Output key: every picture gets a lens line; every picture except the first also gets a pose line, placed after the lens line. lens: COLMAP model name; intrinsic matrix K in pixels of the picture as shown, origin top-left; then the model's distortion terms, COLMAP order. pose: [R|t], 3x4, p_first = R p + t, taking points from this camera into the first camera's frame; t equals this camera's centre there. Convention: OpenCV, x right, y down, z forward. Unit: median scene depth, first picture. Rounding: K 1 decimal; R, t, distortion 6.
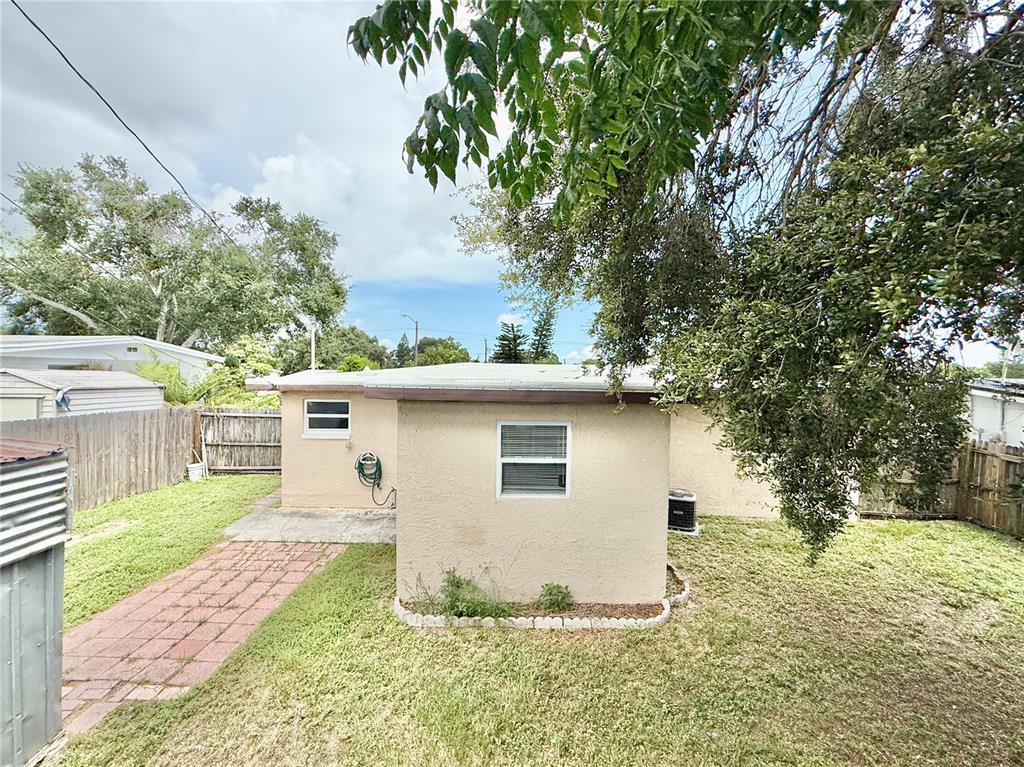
lens RADIAL K [[426.9, 0, 512.6], [0, 426.9, 382.3], [0, 0, 1]] dist [-0.000587, 0.000270]
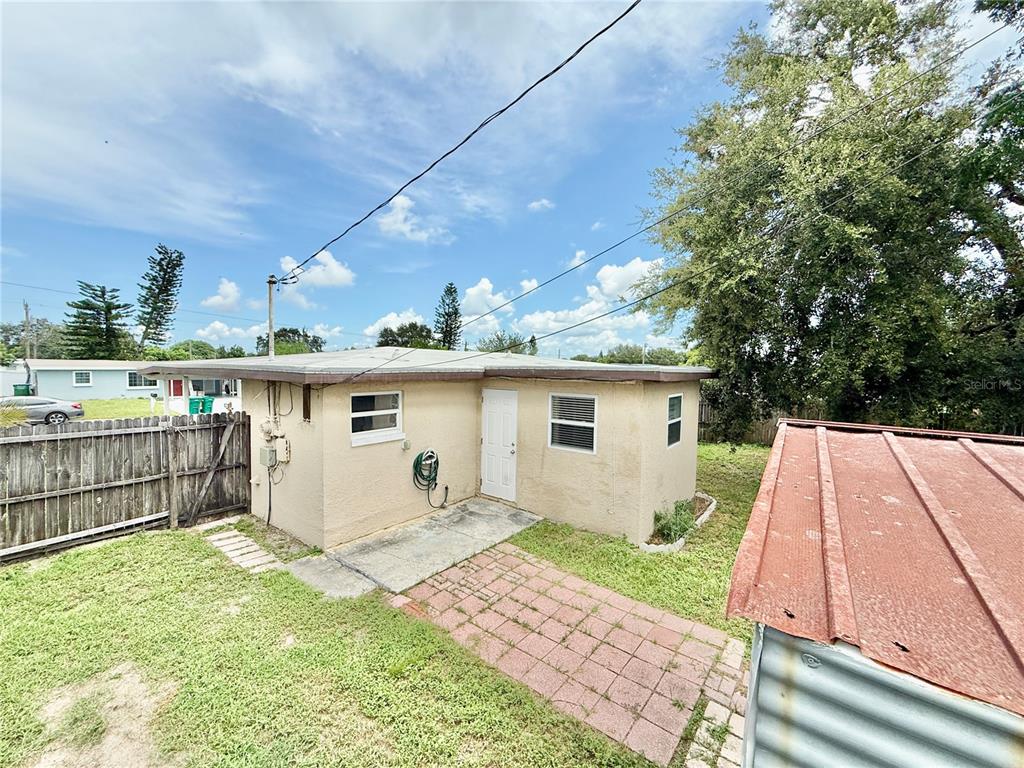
lens RADIAL K [[410.2, 0, 512.0], [0, 410.2, 384.0], [0, 0, 1]] dist [0.000075, 0.000029]
pose [[0.624154, -0.040584, 0.780247, -1.097917], [0.008730, 0.998950, 0.044976, -0.006080], [-0.781253, -0.021260, 0.623853, 0.447530]]
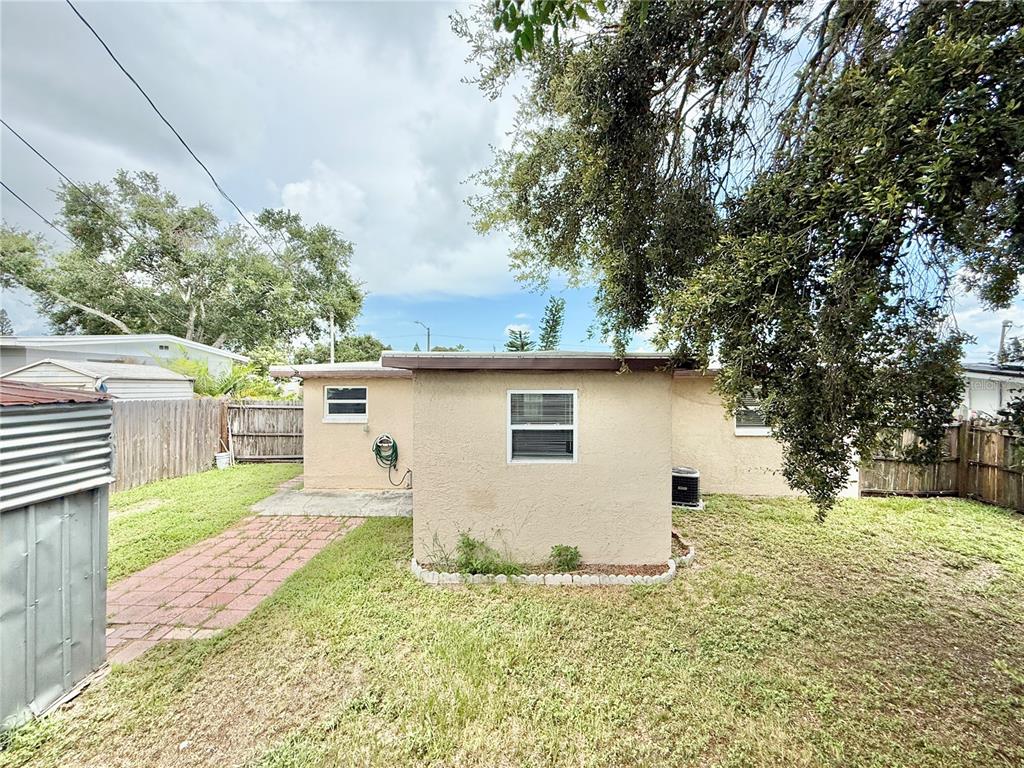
lens RADIAL K [[410.2, 0, 512.0], [0, 410.2, 384.0], [0, 0, 1]] dist [0.000075, 0.000029]
pose [[0.999702, -0.013041, -0.020636, -0.002121], [0.012725, 0.999801, -0.015368, 0.071655], [0.020832, 0.015101, 0.999669, -0.010322]]
